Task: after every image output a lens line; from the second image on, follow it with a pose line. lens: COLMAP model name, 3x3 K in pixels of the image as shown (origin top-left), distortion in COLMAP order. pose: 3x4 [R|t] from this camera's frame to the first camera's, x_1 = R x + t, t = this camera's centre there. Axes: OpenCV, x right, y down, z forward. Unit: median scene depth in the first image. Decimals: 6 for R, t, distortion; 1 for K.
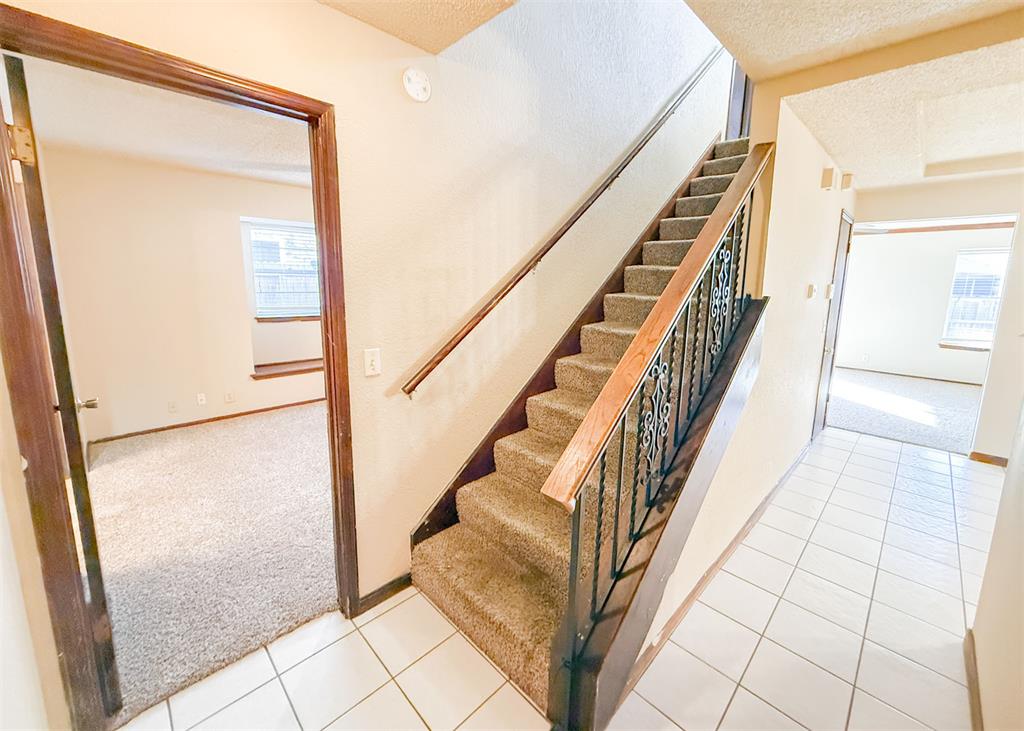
lens RADIAL K [[411.7, 0, 508.7], [0, 411.7, 344.5], [0, 0, 1]] dist [-0.000232, -0.000025]
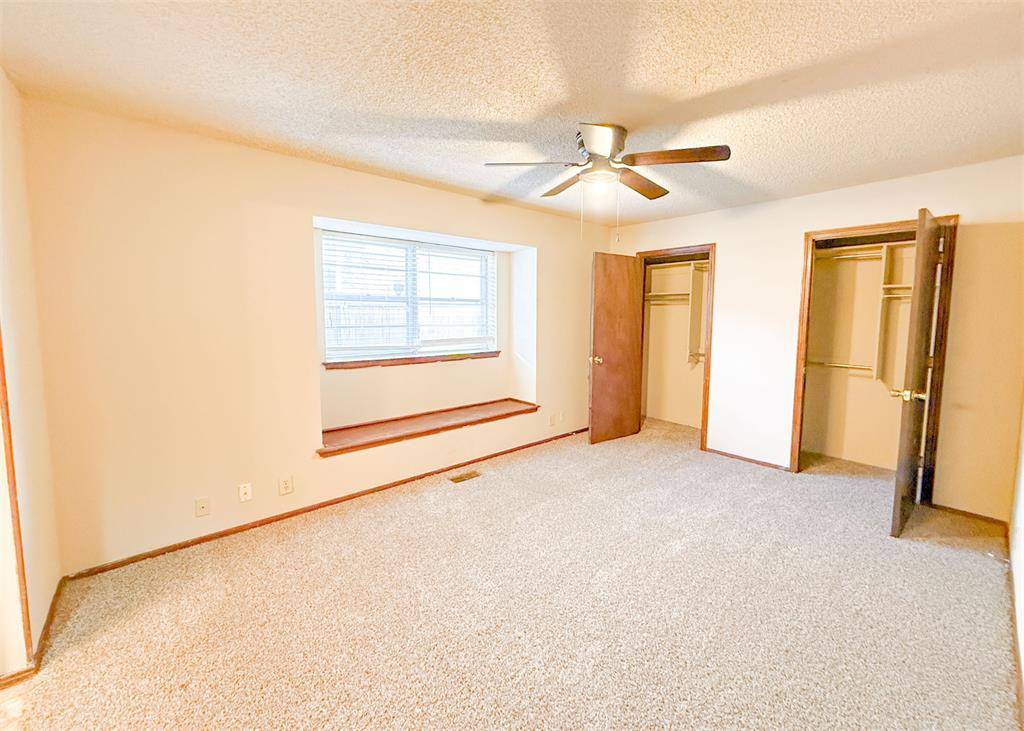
lens RADIAL K [[411.7, 0, 508.7], [0, 411.7, 344.5], [0, 0, 1]] dist [-0.000232, -0.000025]
pose [[0.997753, -0.005925, -0.066741, -0.285796], [0.000877, 0.997152, -0.075419, -0.047635], [0.066997, 0.075191, 0.994916, 0.362435]]
